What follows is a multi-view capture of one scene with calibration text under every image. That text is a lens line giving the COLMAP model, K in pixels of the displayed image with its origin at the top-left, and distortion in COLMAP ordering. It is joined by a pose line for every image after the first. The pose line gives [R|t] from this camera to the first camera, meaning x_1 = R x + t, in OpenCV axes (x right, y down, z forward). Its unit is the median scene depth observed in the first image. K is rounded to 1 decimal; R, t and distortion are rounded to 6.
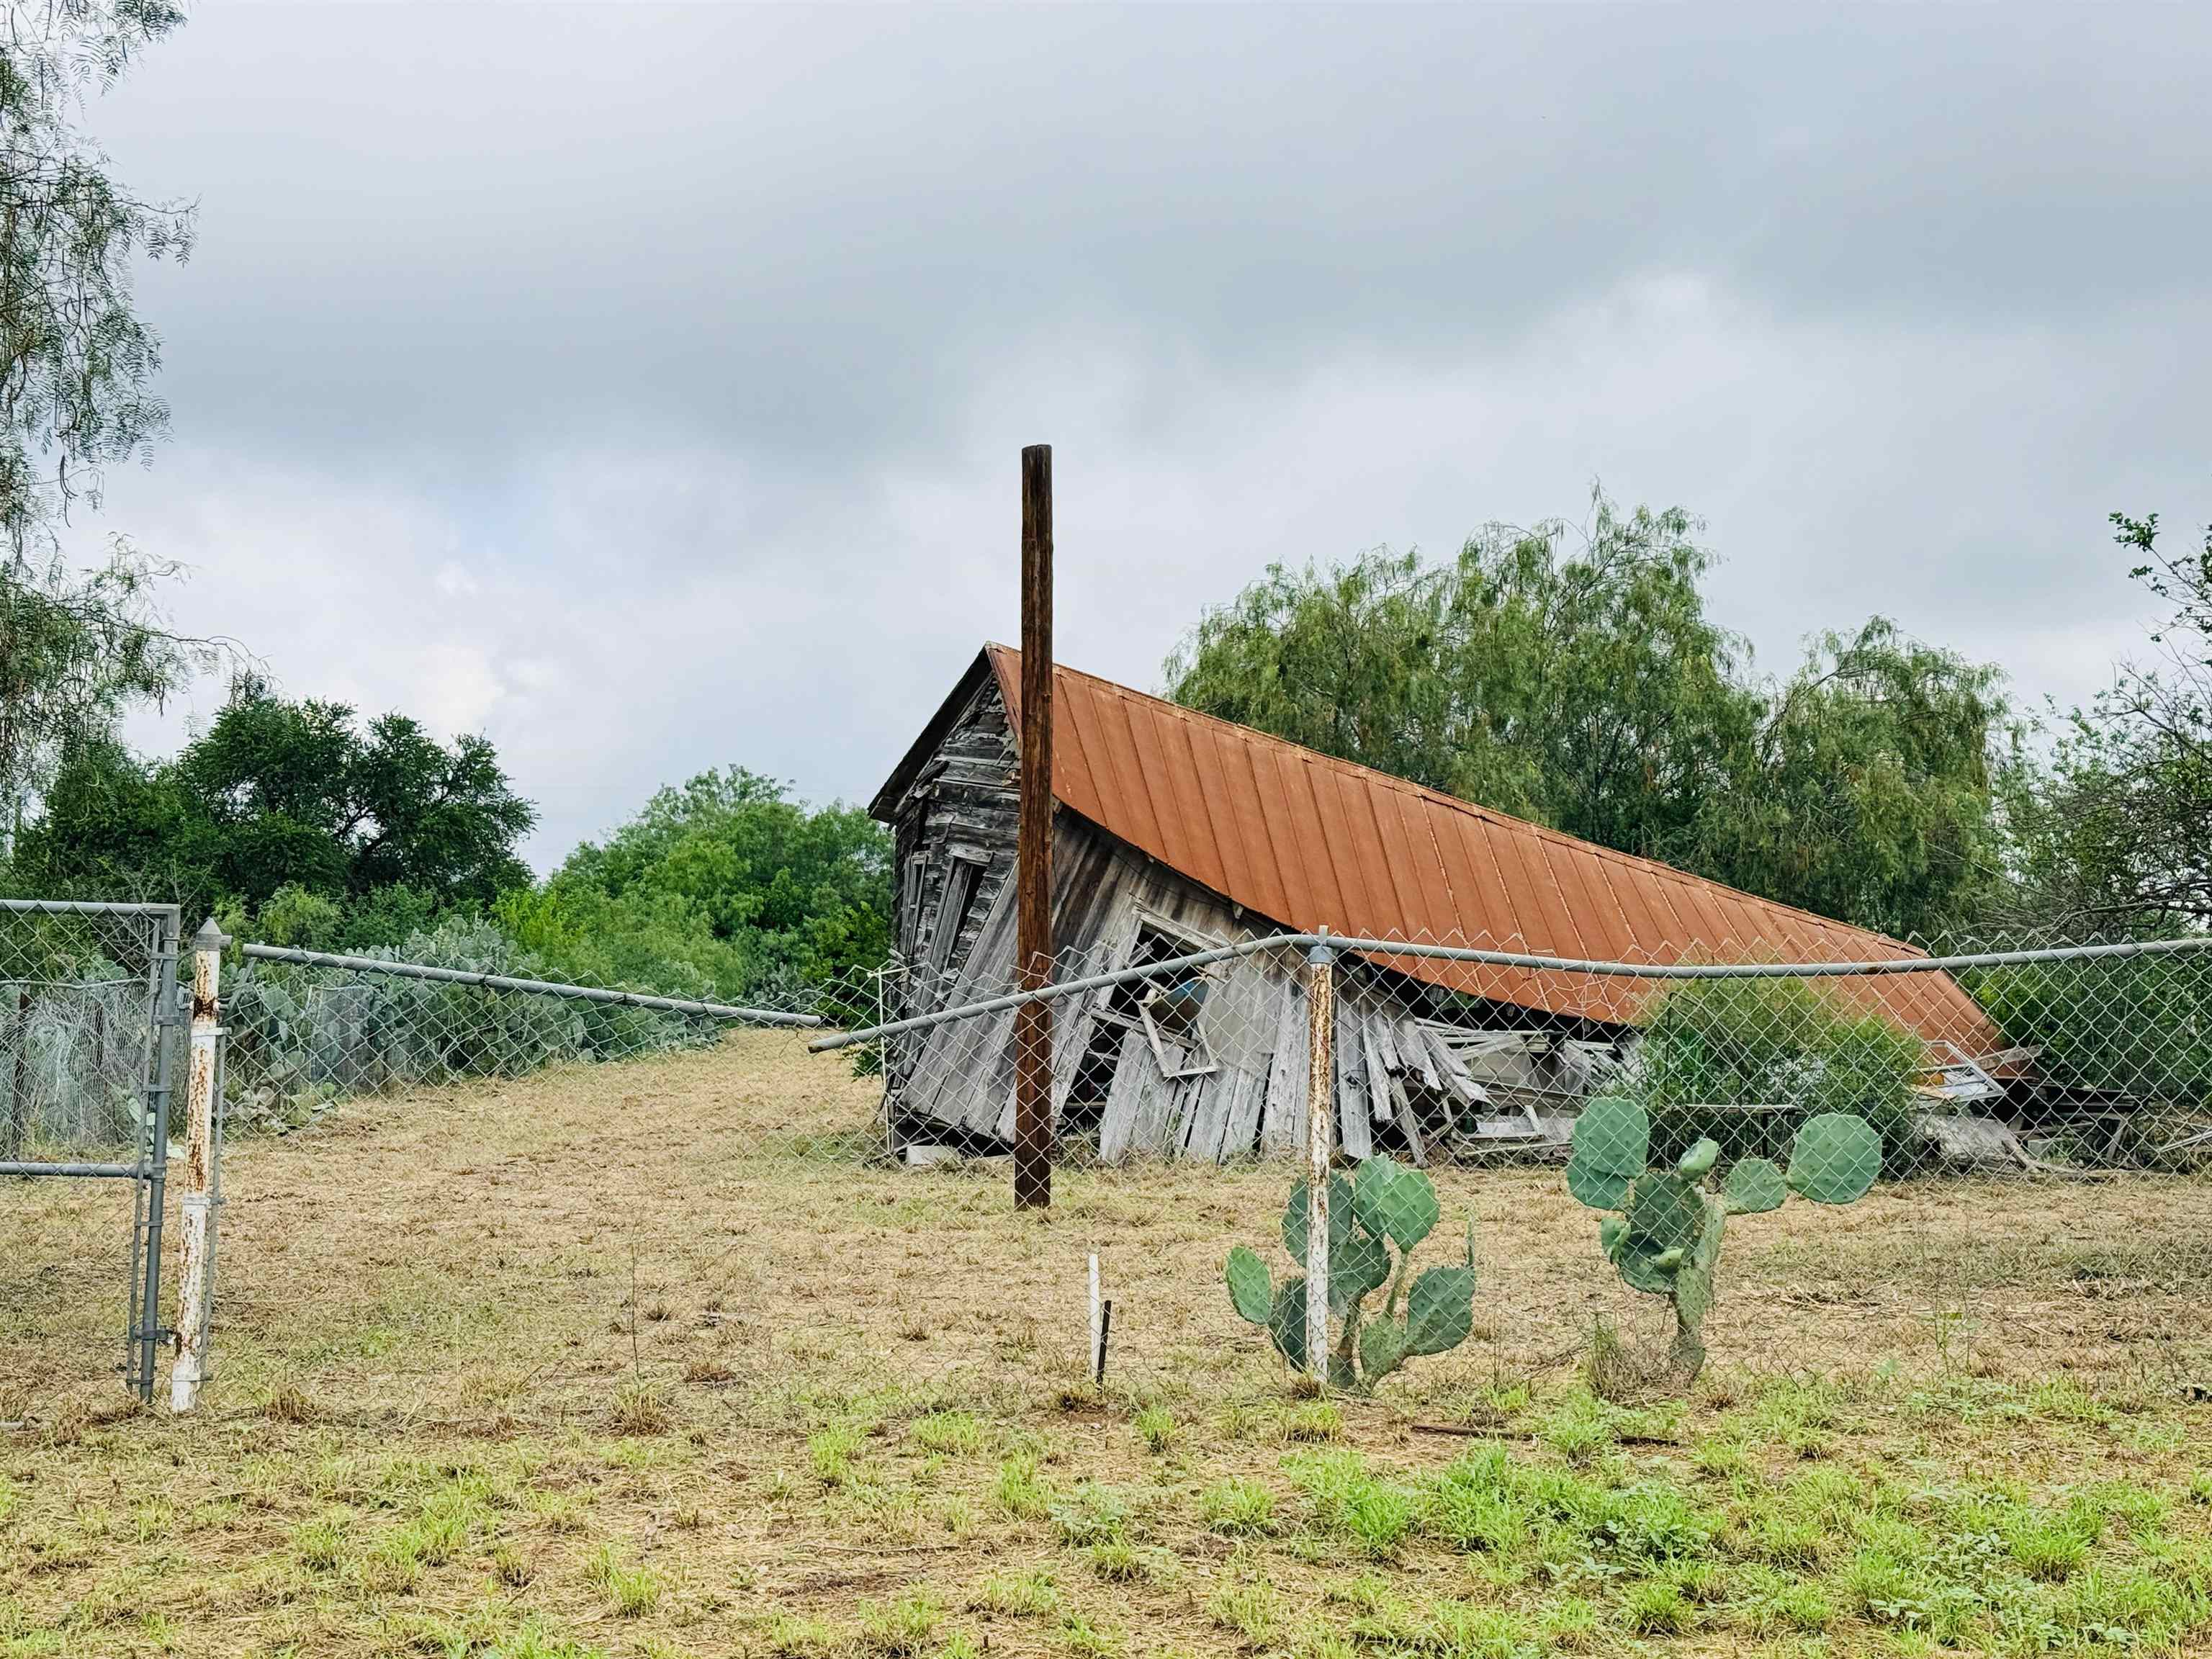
lens RADIAL K [[3049.0, 0, 1087.1], [0, 3049.0, 838.5], [0, 0, 1]] dist [0.149416, -0.097707]
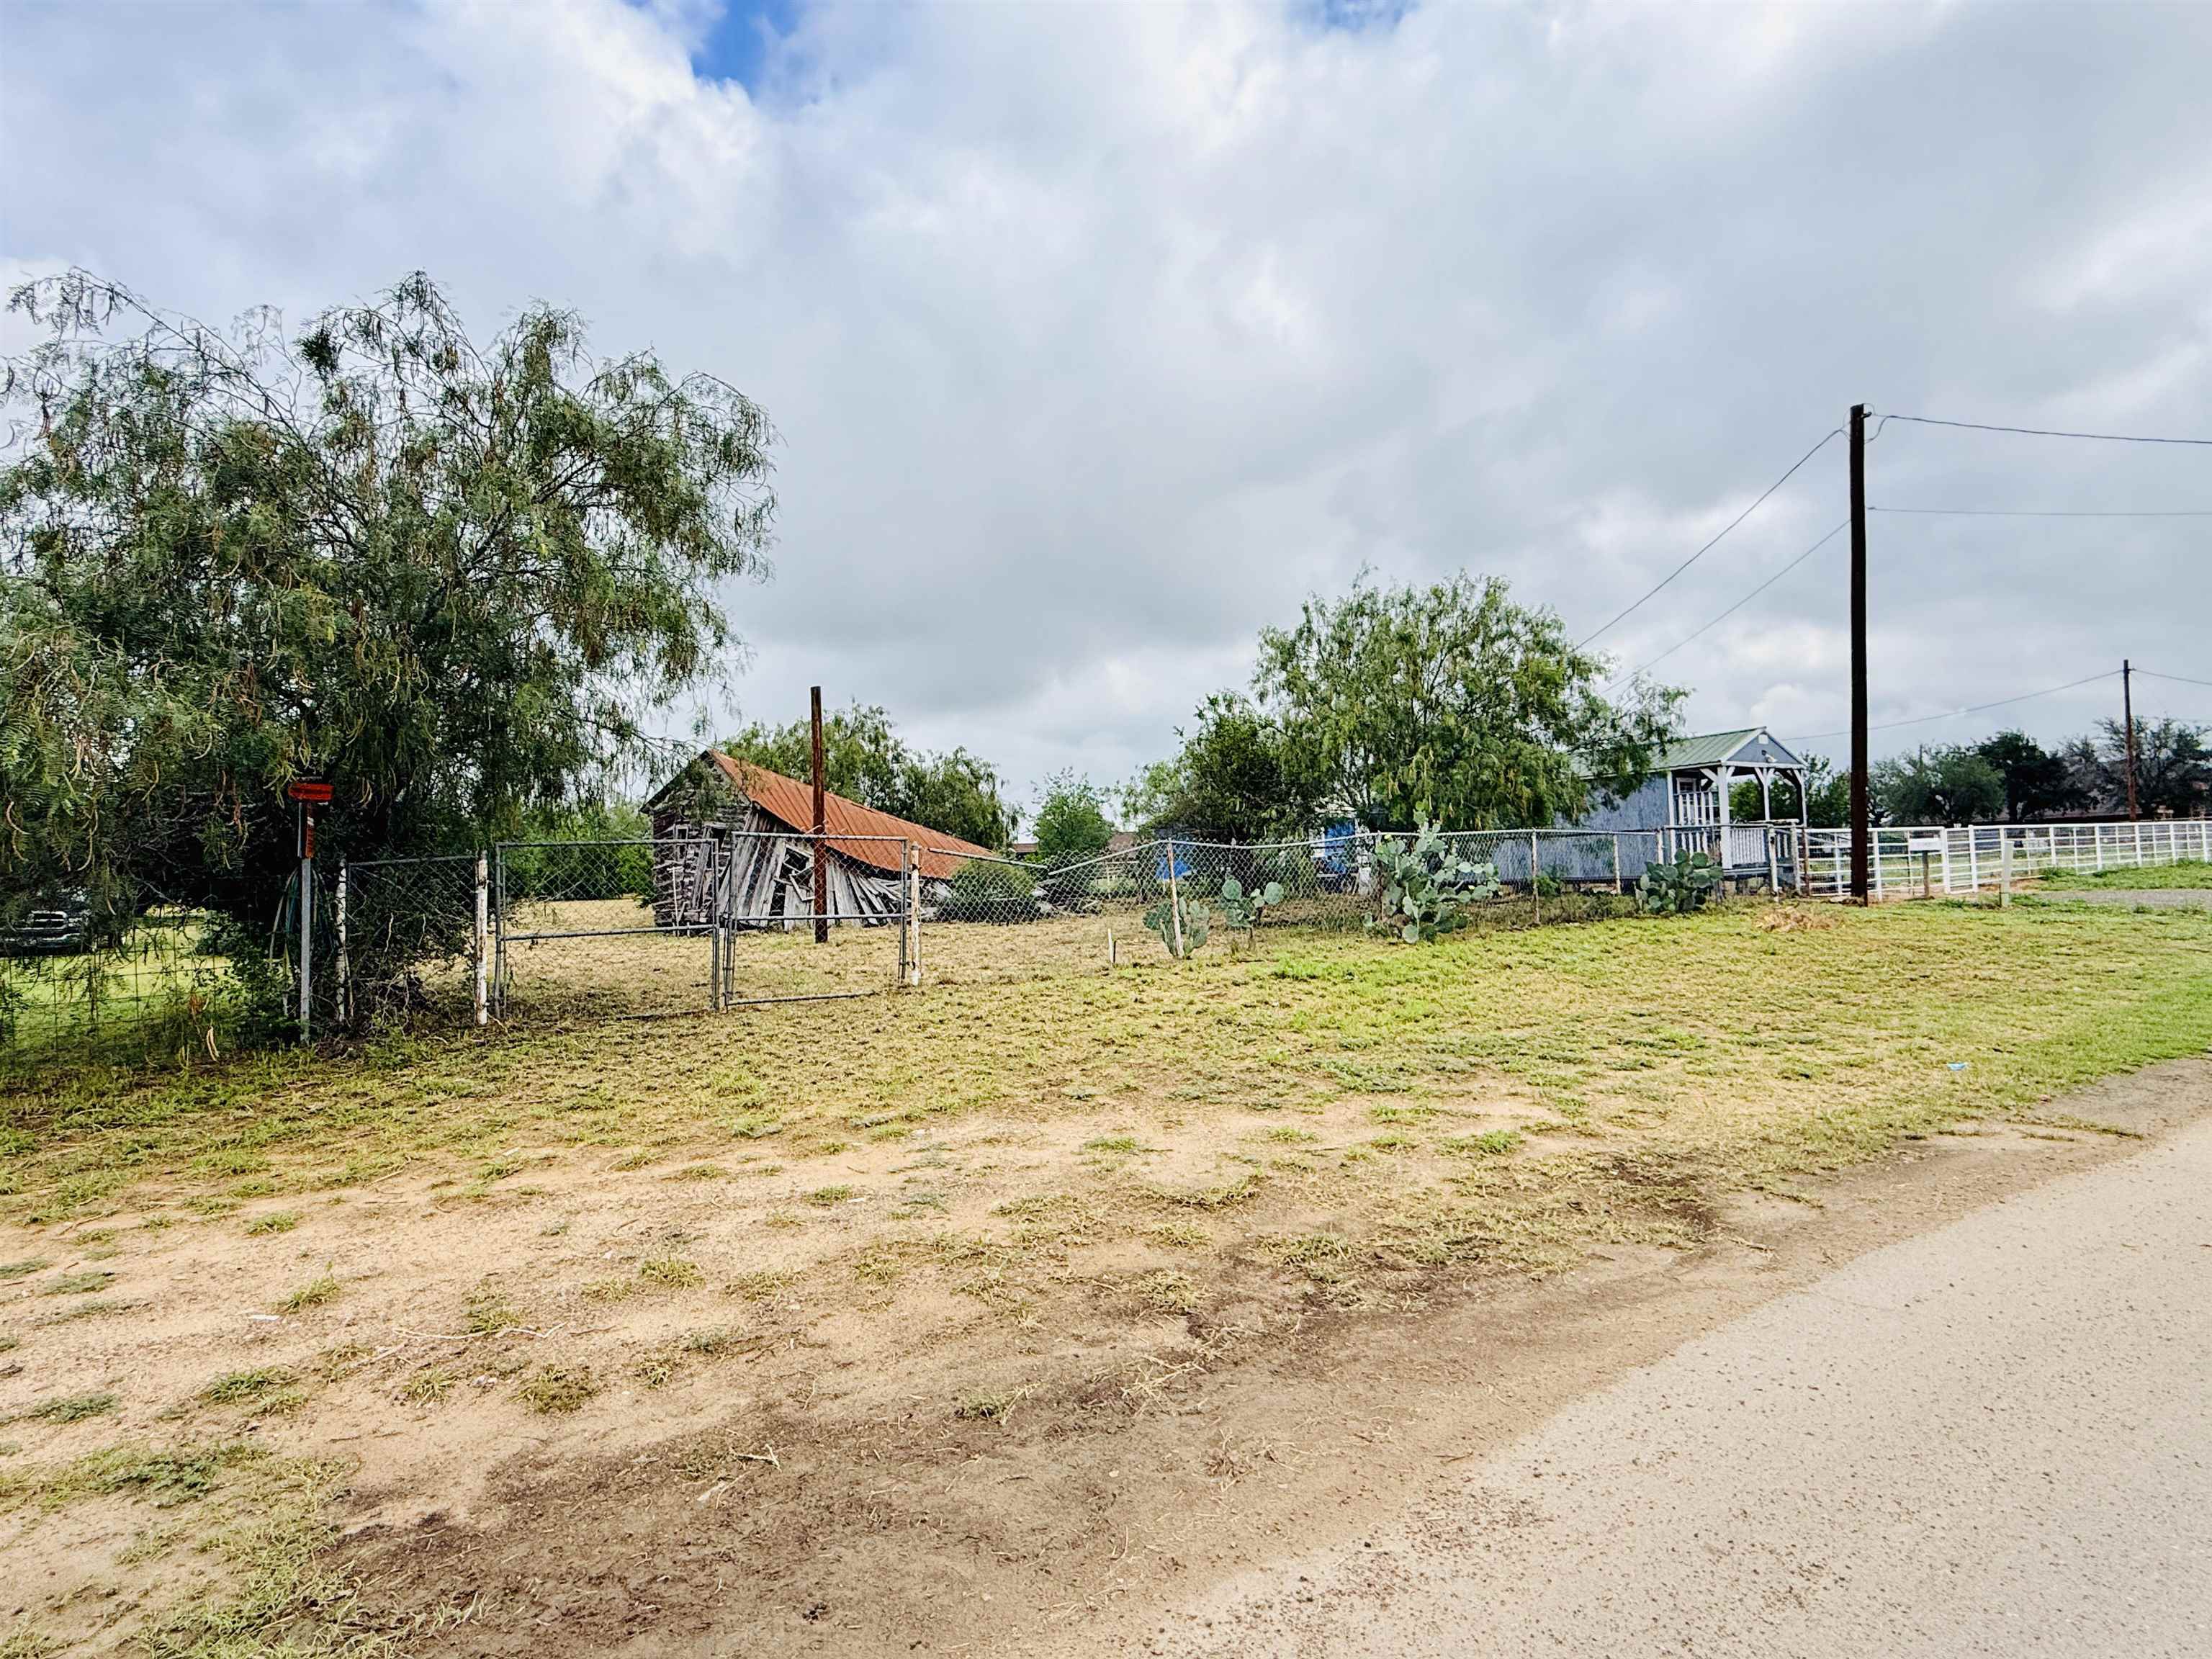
lens RADIAL K [[1099.9, 0, 1106.0], [0, 1099.9, 829.5], [0, 0, 1]] dist [0.001576, 0.000188]
pose [[0.863901, -0.014291, 0.503460, -0.254328], [0.009234, 0.999879, 0.012539, 0.000005], [-0.503578, -0.006183, 0.863928, -0.054253]]
